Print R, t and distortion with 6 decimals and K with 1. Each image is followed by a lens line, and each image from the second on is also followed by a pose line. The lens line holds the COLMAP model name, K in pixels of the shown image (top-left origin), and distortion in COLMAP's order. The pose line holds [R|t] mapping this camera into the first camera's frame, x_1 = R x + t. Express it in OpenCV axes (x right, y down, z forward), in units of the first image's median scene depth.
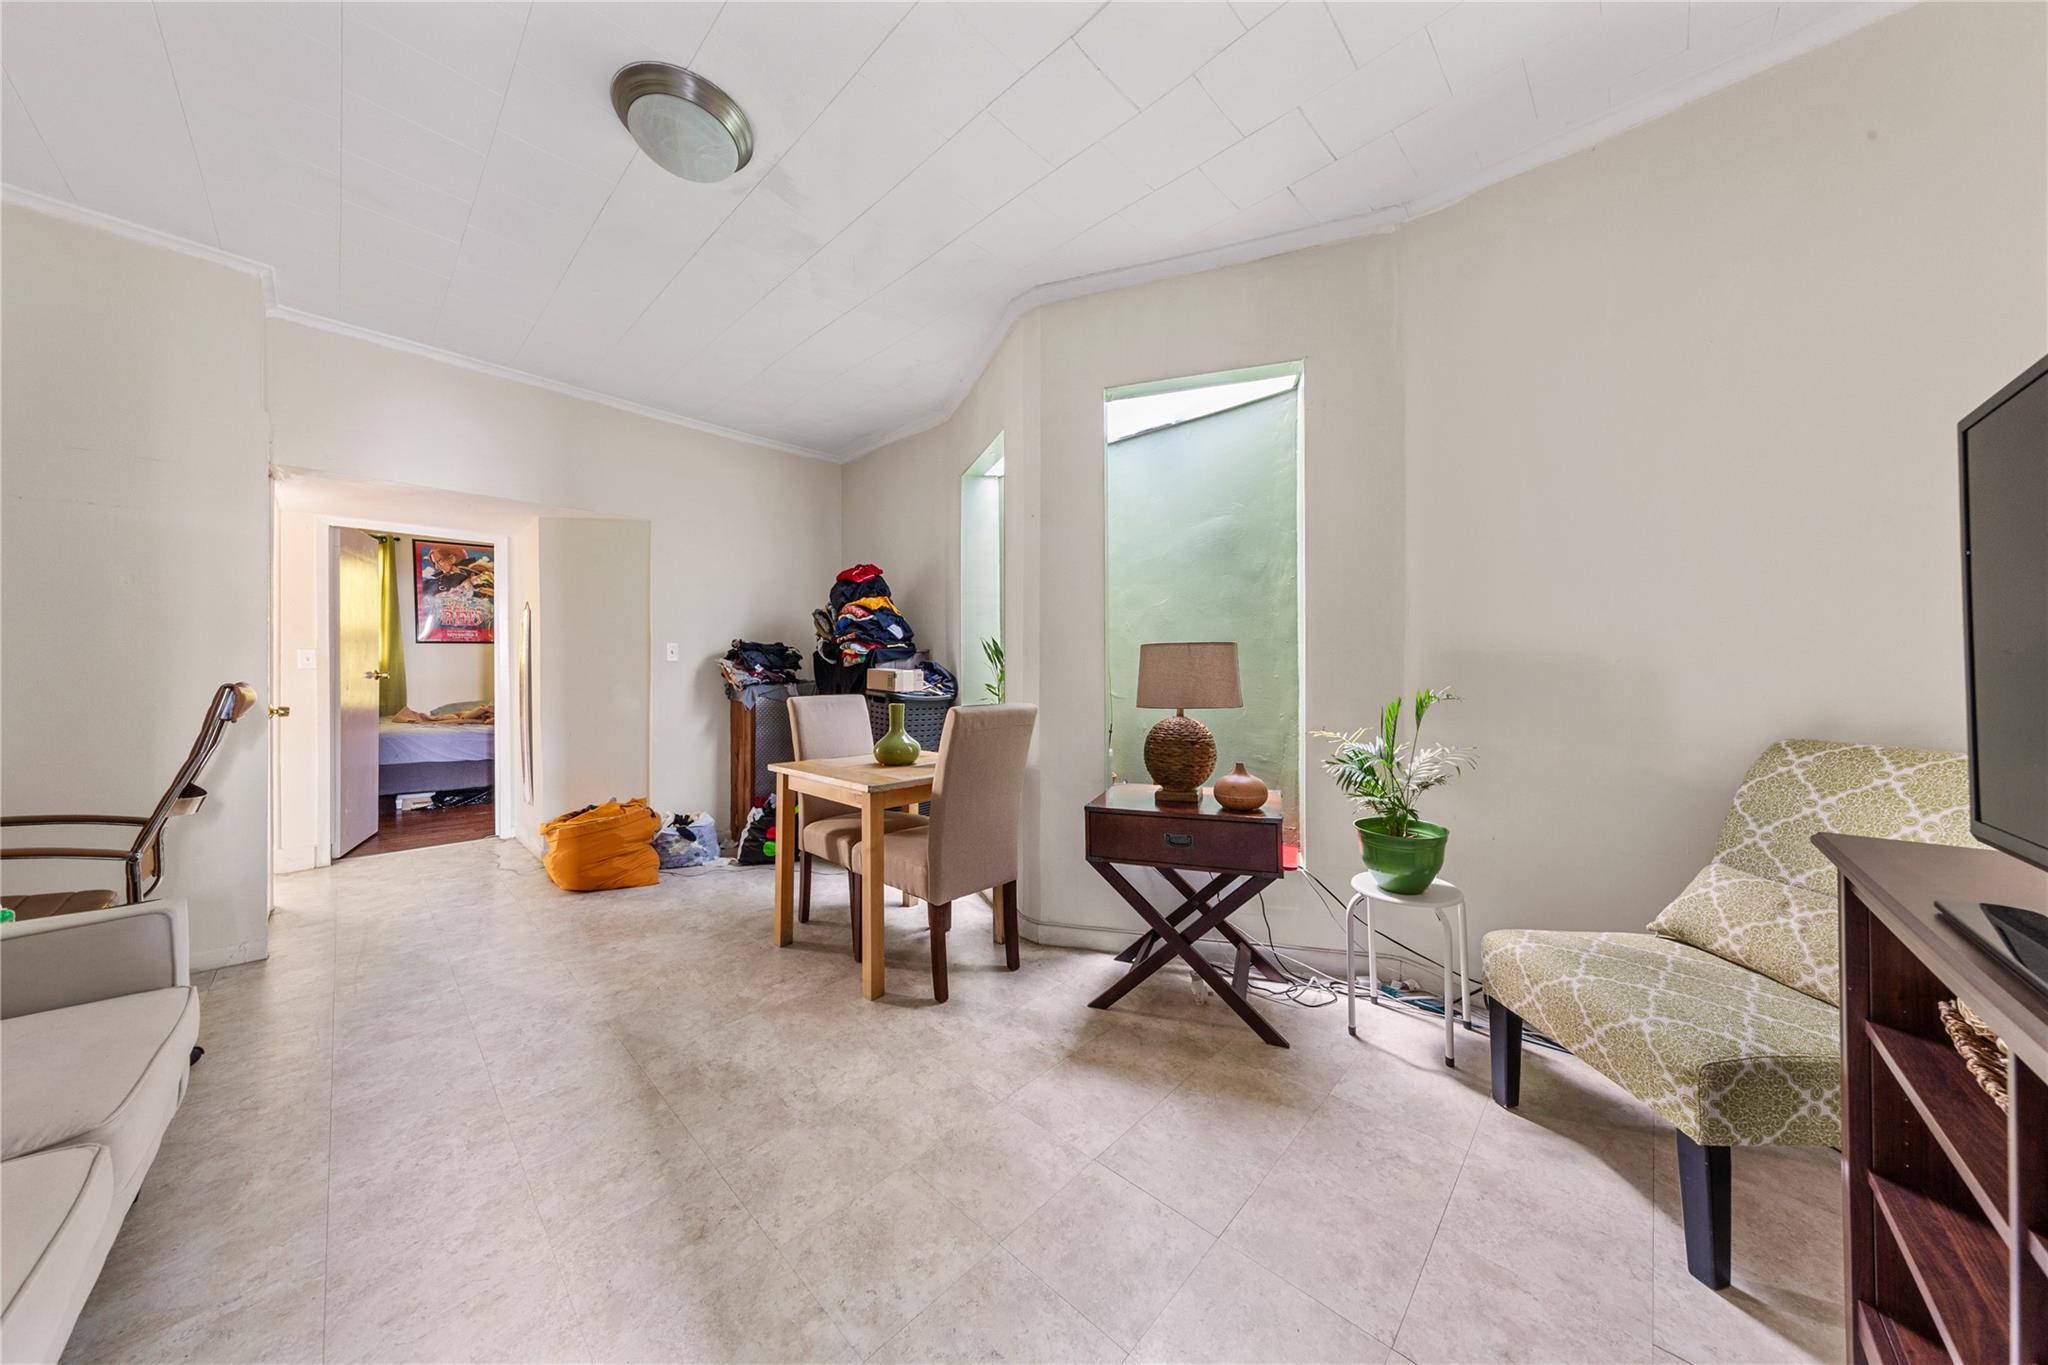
lens RADIAL K [[646.2, 0, 1013.9], [0, 646.2, 671.1], [0, 0, 1]] dist [0.000242, 0.000010]
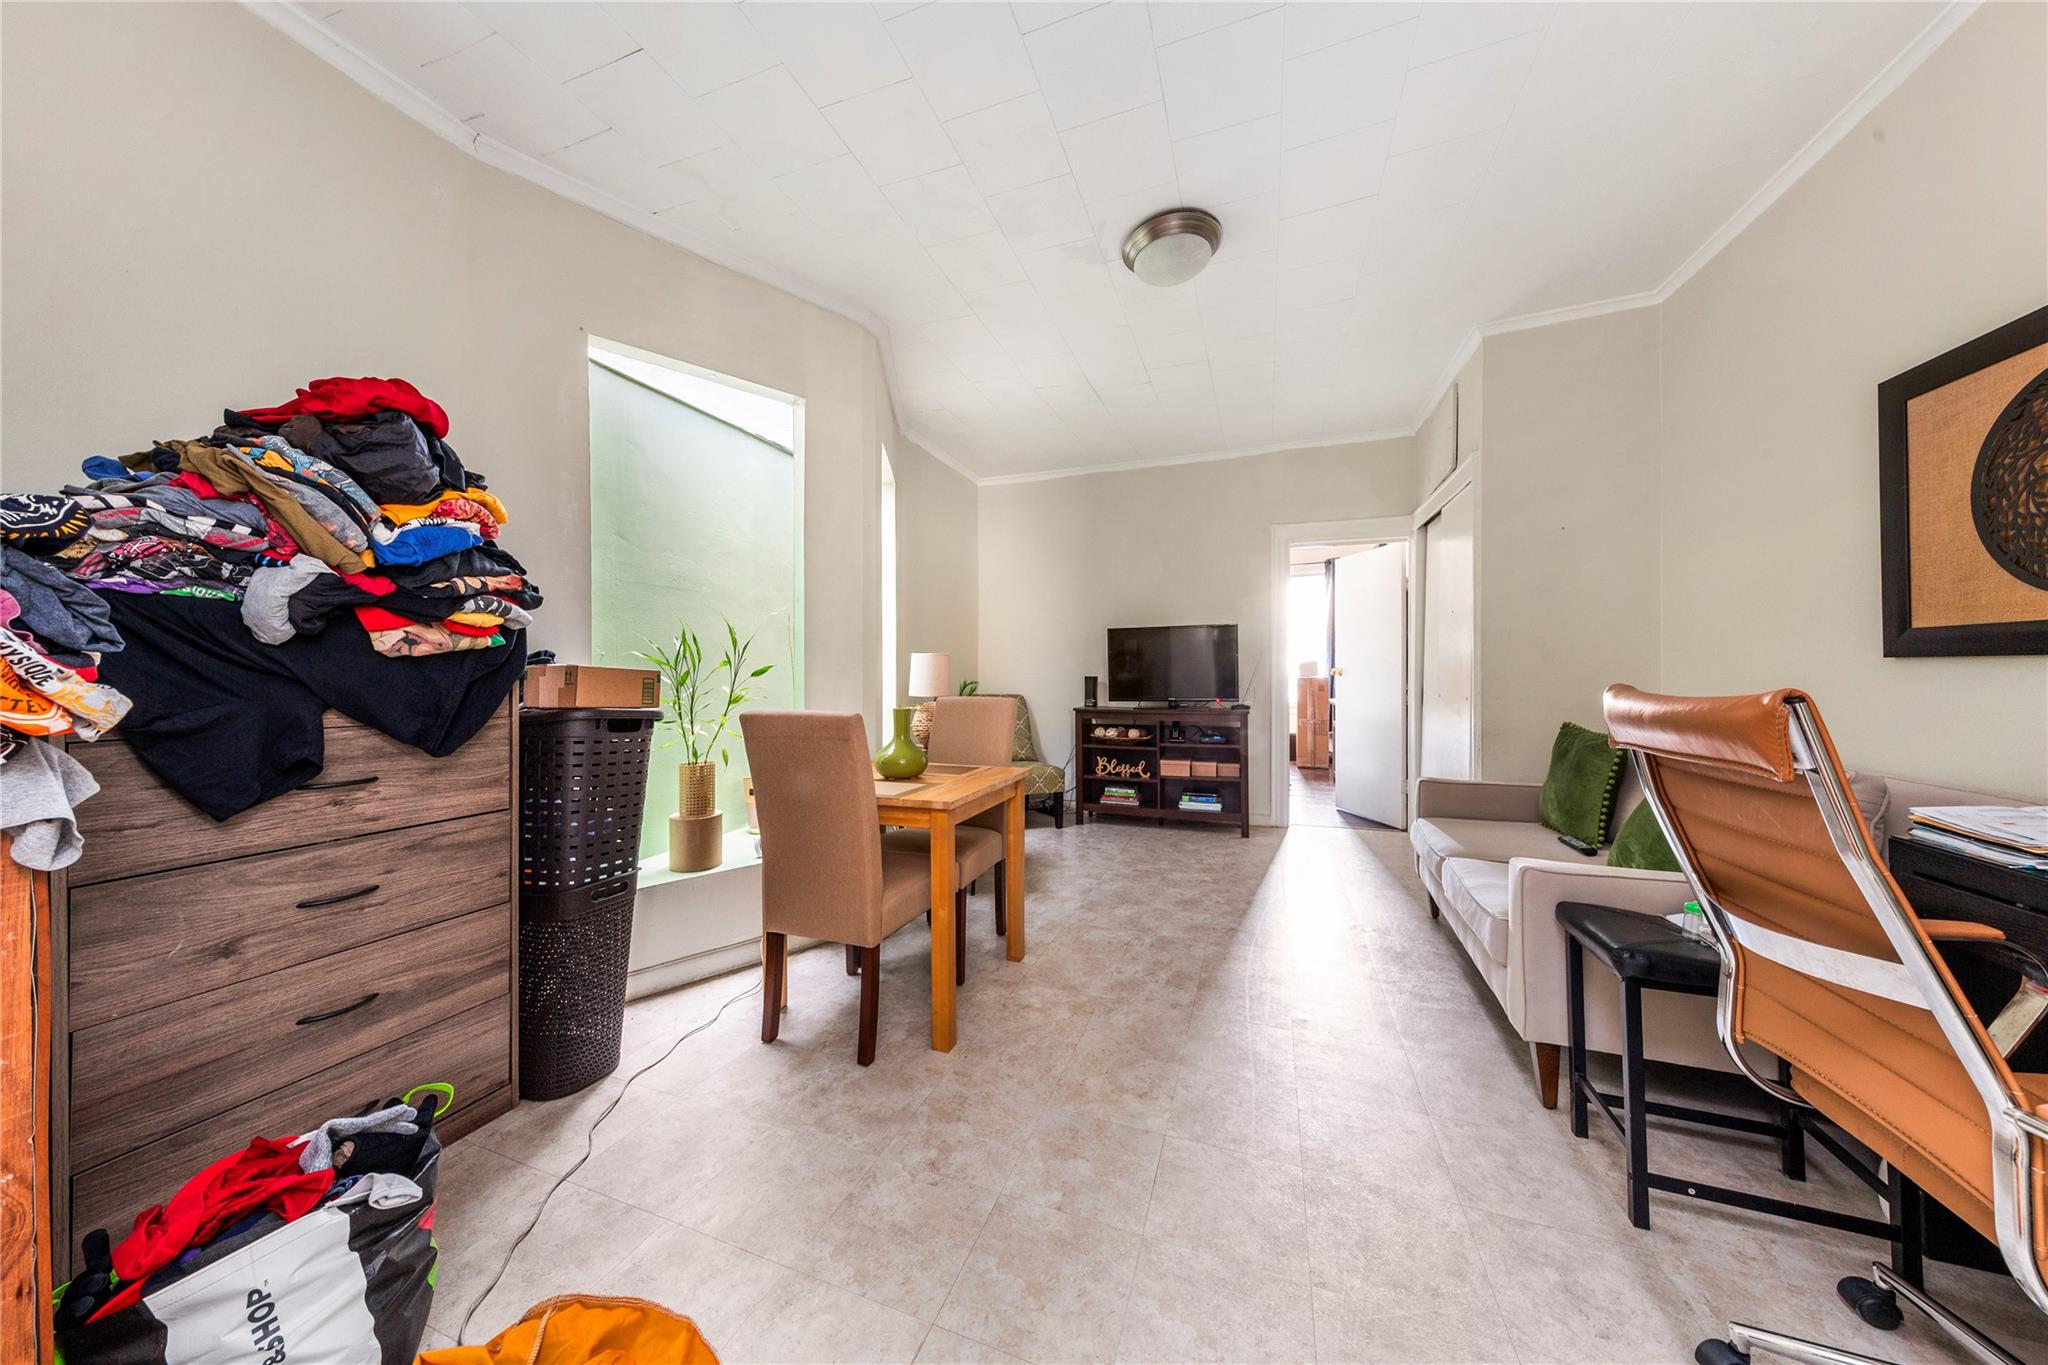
lens RADIAL K [[646.2, 0, 1013.9], [0, 646.2, 671.1], [0, 0, 1]] dist [0.000242, 0.000010]
pose [[-0.387854, 0.002498, 0.921717, -1.190860], [-0.002221, 0.999991, -0.003645, 0.003288], [-0.921718, -0.003461, -0.387845, 1.360832]]
